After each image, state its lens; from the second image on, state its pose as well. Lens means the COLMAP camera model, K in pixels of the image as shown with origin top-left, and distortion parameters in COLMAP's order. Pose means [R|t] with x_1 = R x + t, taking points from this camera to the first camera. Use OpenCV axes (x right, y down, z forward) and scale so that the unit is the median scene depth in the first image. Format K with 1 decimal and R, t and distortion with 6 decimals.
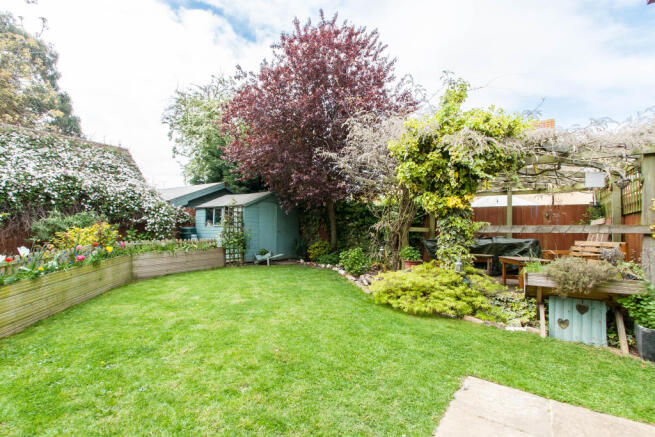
lens RADIAL K [[315.8, 0, 327.8], [0, 315.8, 220.4], [0, 0, 1]] dist [0.001598, -0.000012]
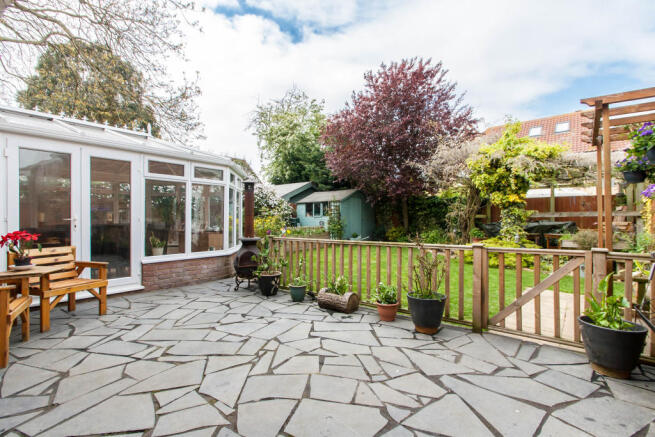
lens RADIAL K [[315.8, 0, 327.2], [0, 315.8, 216.0], [0, 0, 1]] dist [0.001598, -0.000012]
pose [[0.994313, -0.019908, -0.104625, -0.289449], [0.022080, 0.999563, 0.019635, -0.017072], [0.104188, -0.021834, 0.994318, -0.533227]]
